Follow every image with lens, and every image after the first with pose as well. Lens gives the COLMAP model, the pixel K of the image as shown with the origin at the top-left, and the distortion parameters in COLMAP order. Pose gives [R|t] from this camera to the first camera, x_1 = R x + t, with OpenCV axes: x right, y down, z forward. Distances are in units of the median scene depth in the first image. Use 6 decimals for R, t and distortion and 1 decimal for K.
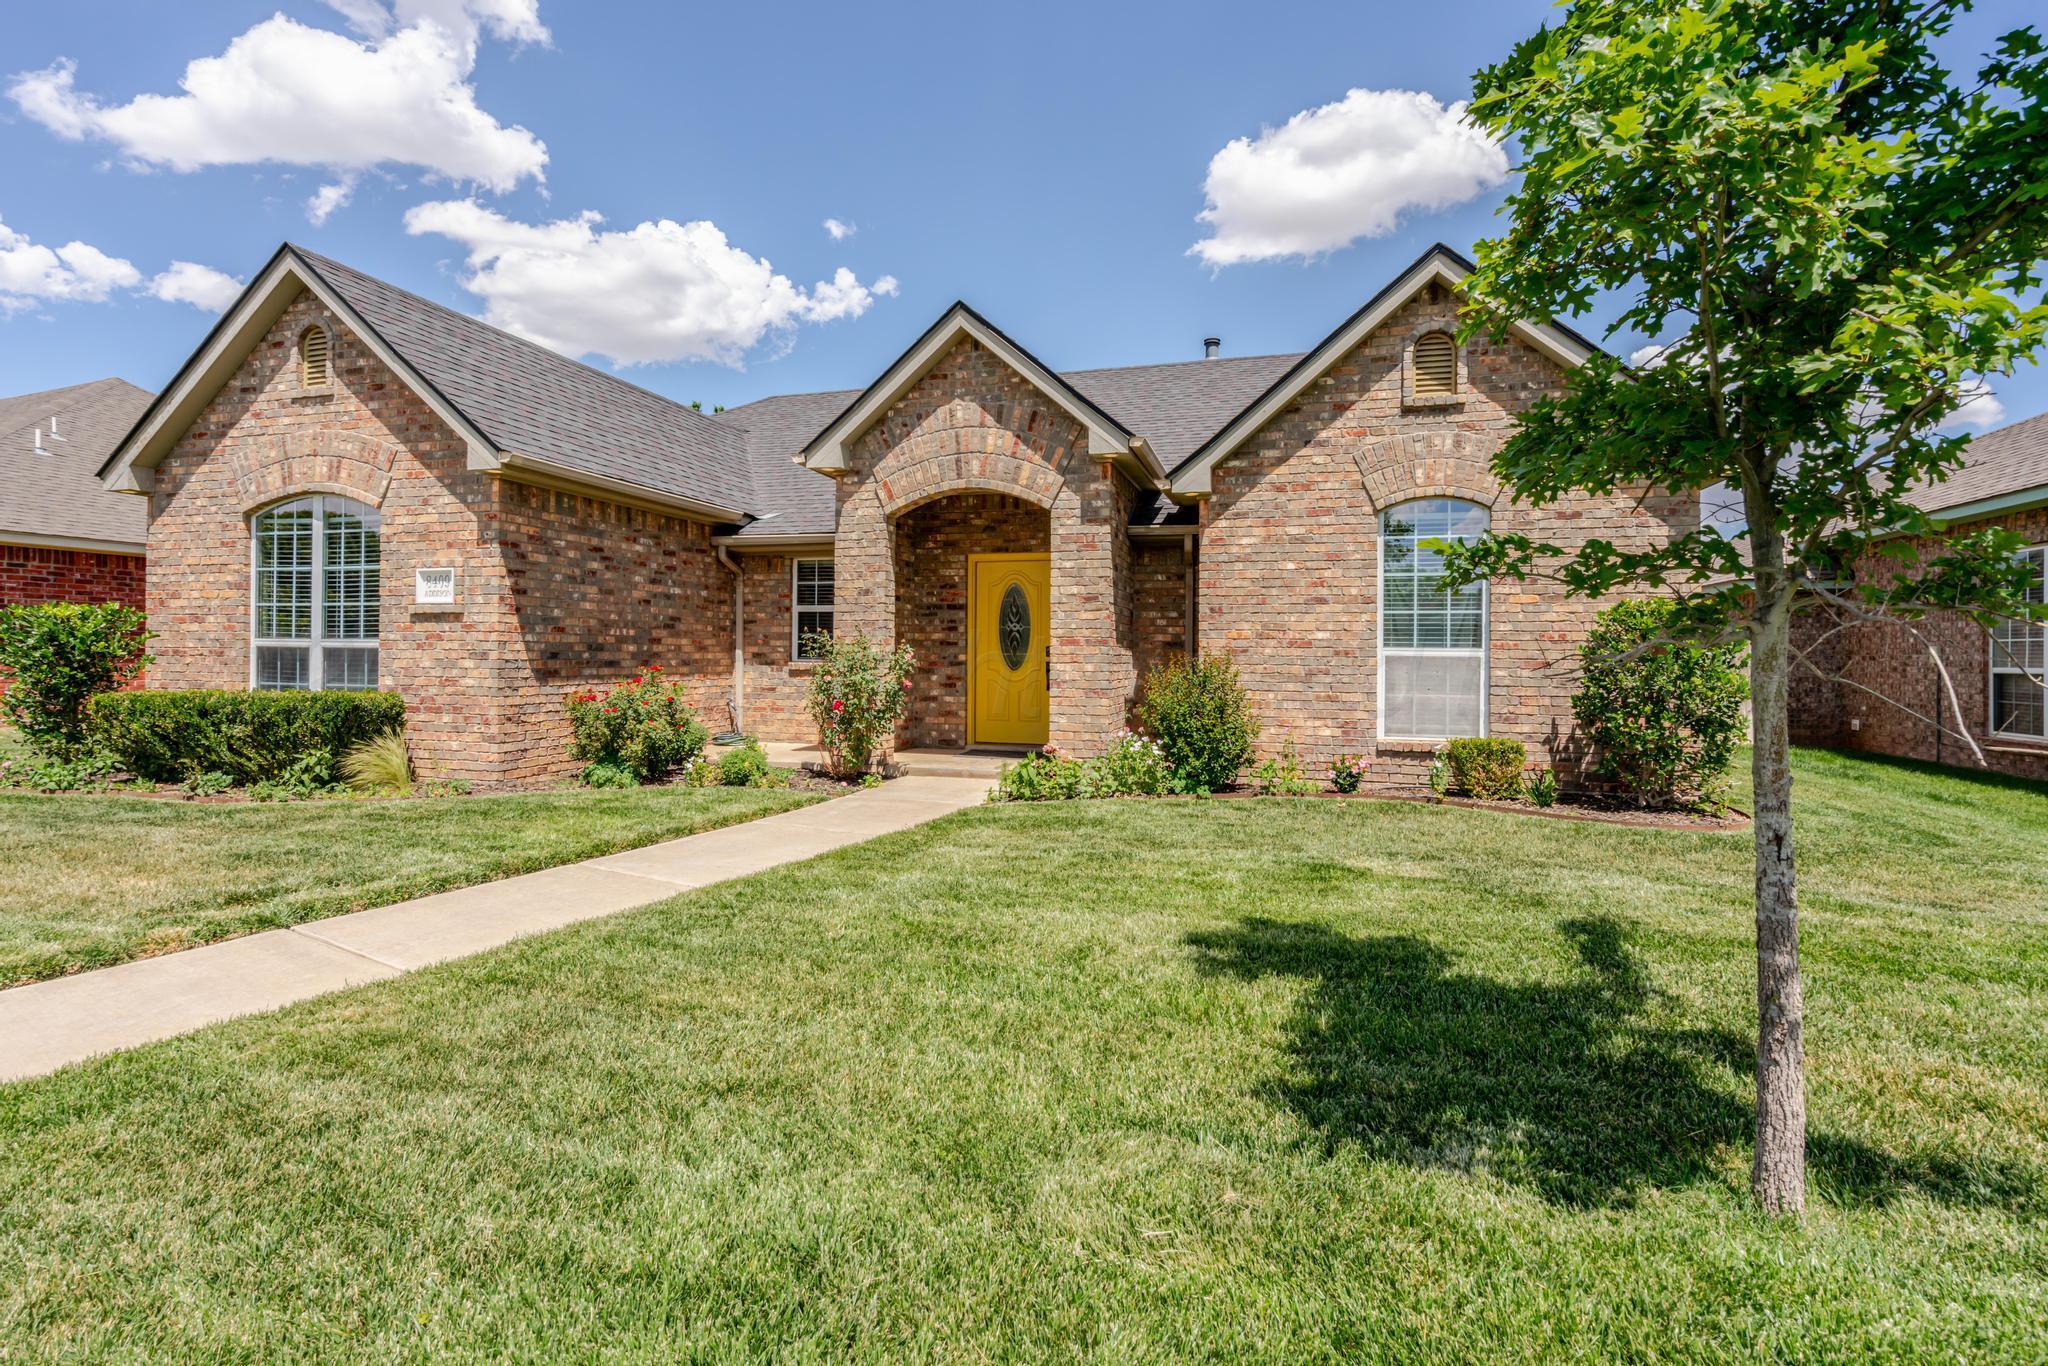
lens RADIAL K [[954.6, 0, 1012.3], [0, 954.6, 672.2], [0, 0, 1]] dist [-0.000654, 0.000630]
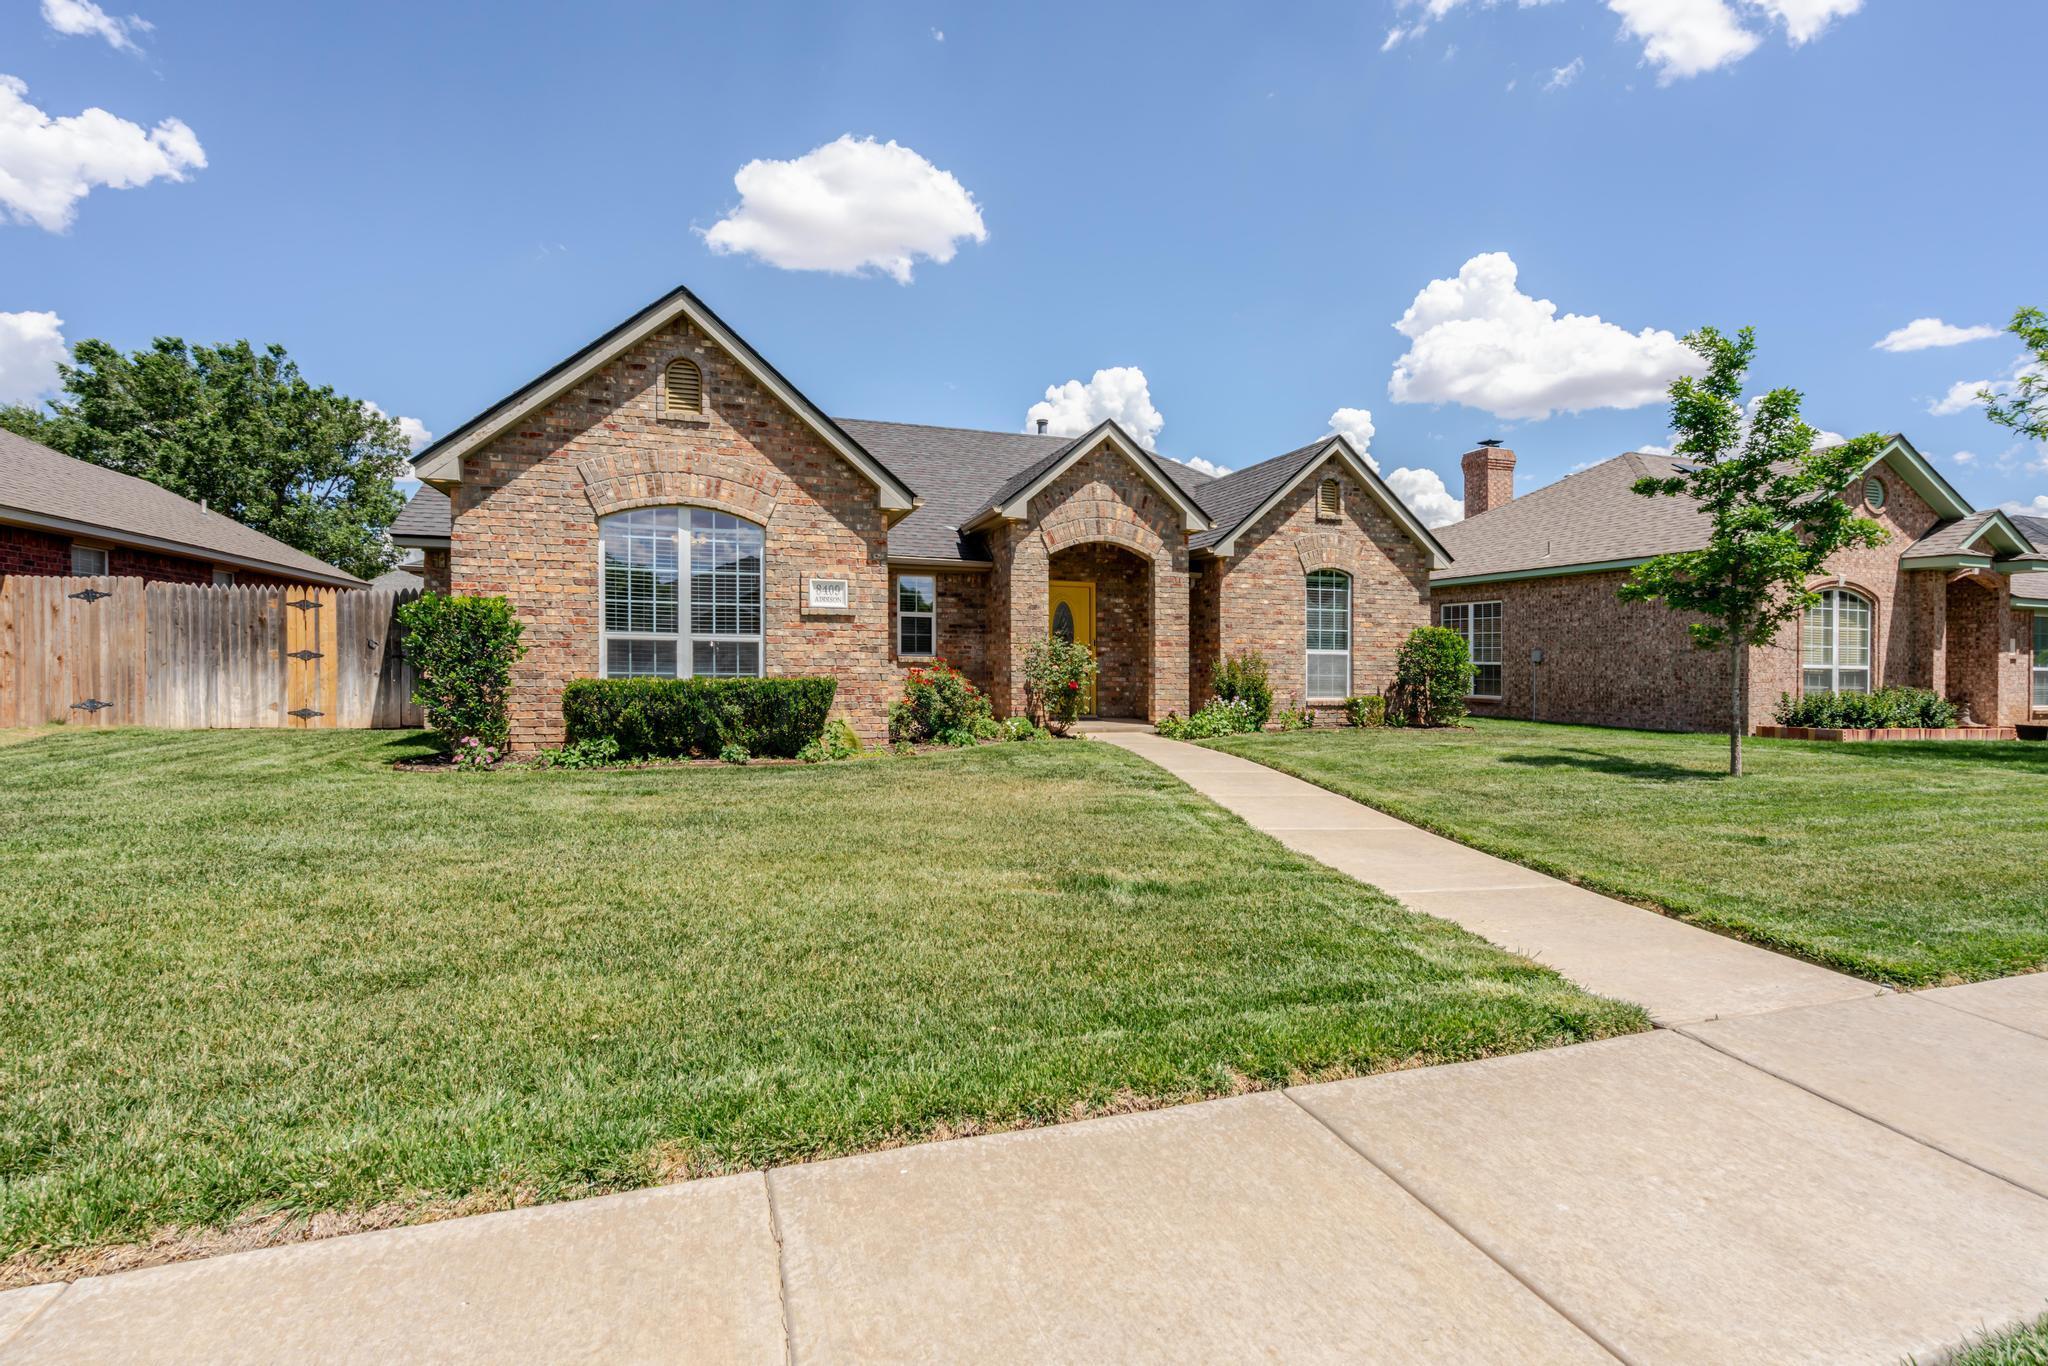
lens RADIAL K [[928.6, 0, 1025.8], [0, 928.6, 681.5], [0, 0, 1]] dist [-0.000638, 0.000599]
pose [[0.822781, -0.010735, 0.568257, -1.021981], [0.004447, 0.999913, 0.012451, 0.010636], [-0.568341, -0.007717, 0.822757, -0.146596]]
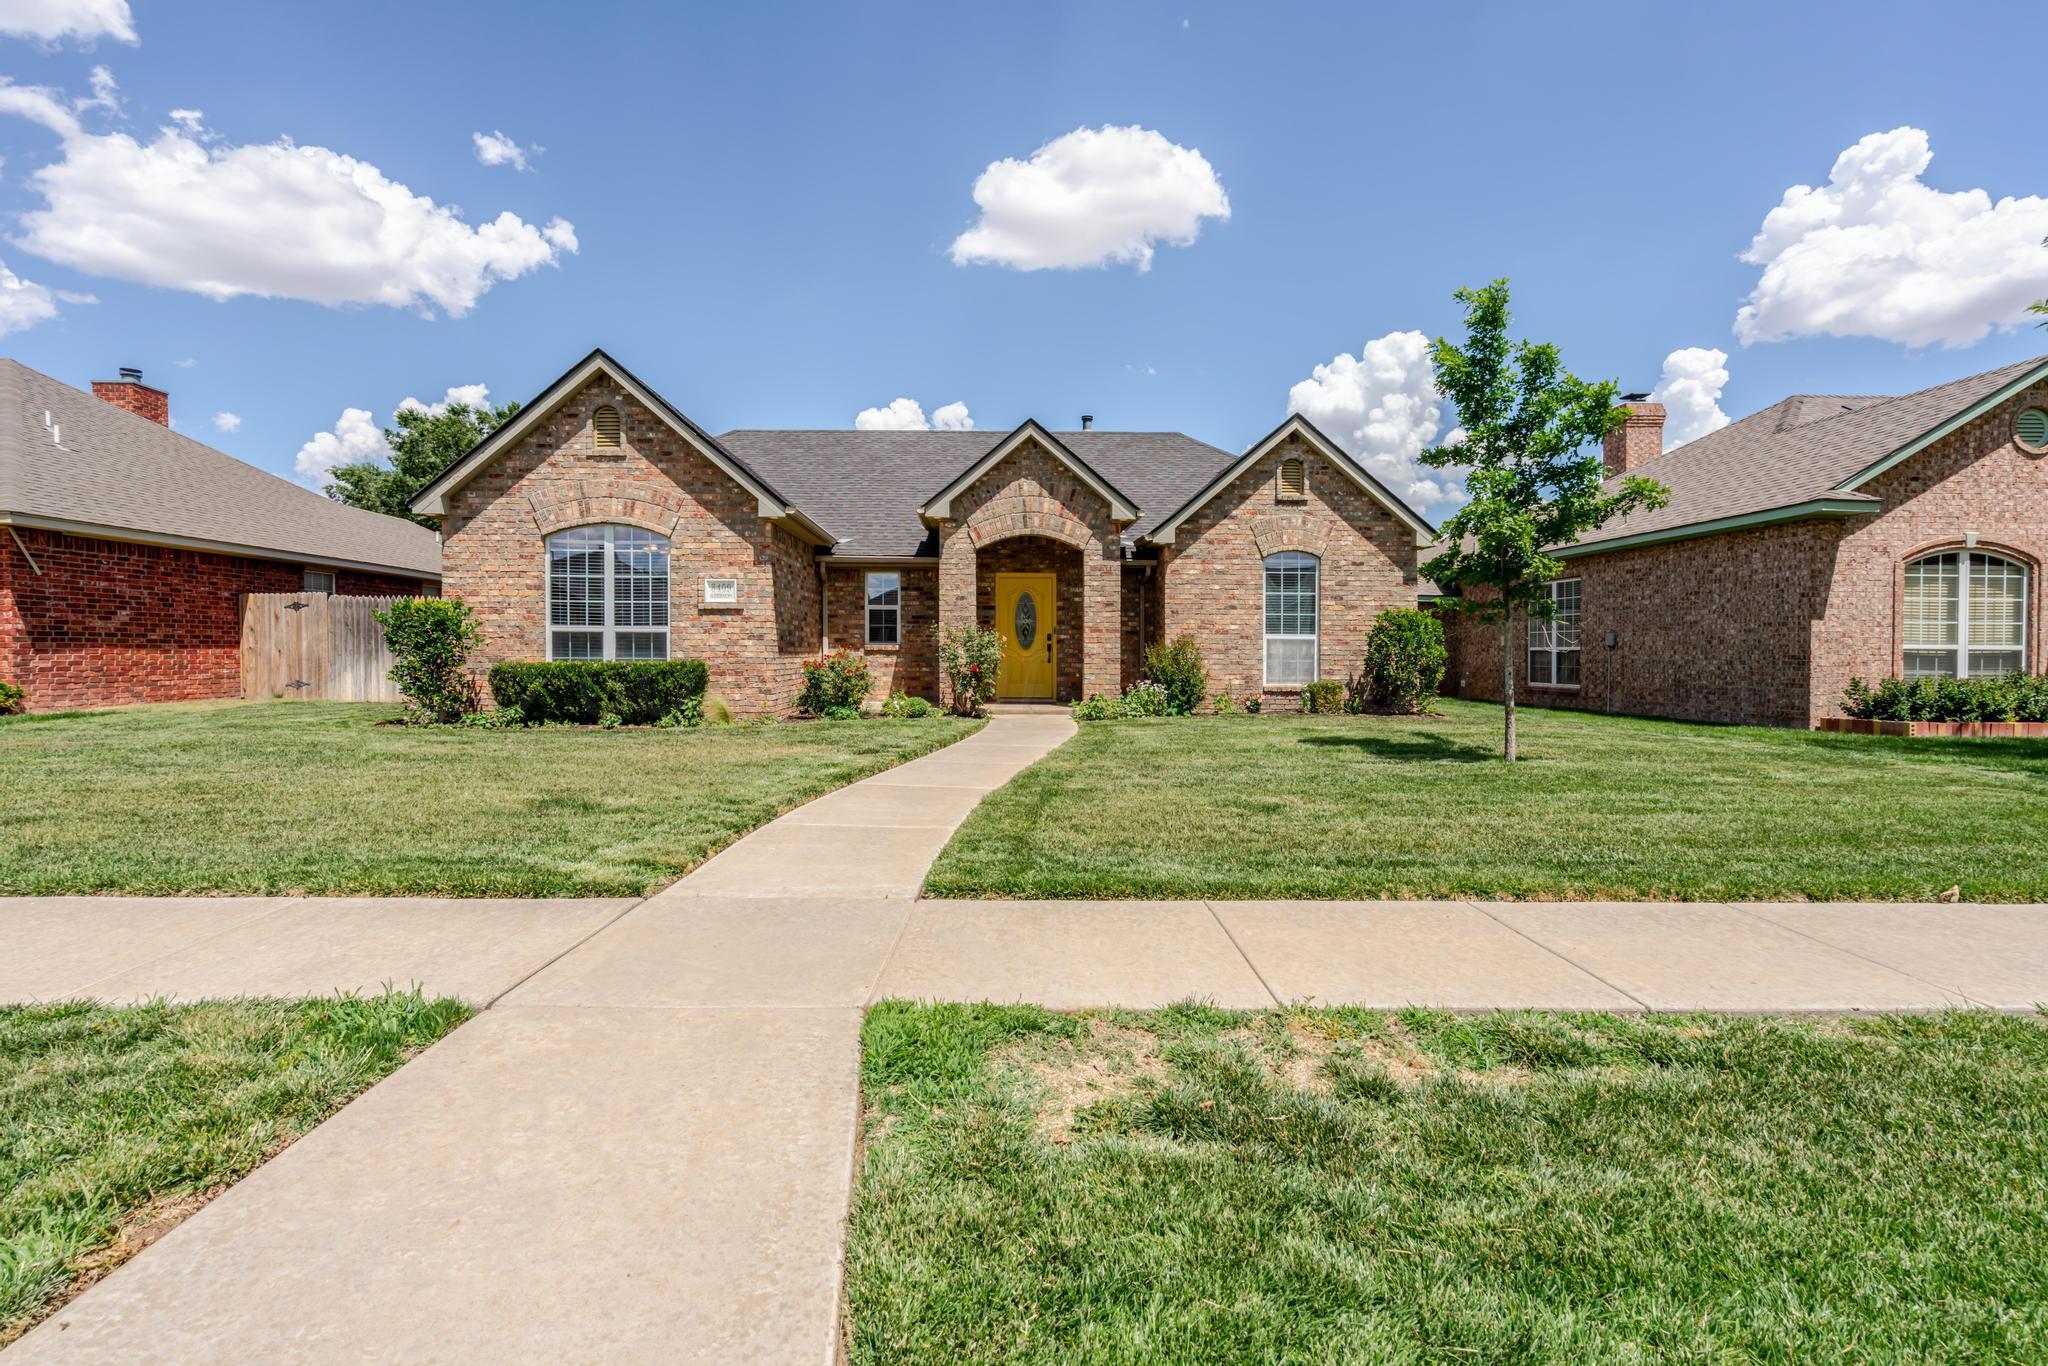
lens RADIAL K [[946.5, 0, 1003.8], [0, 946.5, 681.4], [0, 0, 1]] dist [0.000645, 0.000552]
pose [[0.953782, -0.011870, 0.300265, -0.591042], [0.007732, 0.999858, 0.014966, 0.031175], [-0.300400, -0.011953, 0.953738, -0.524428]]
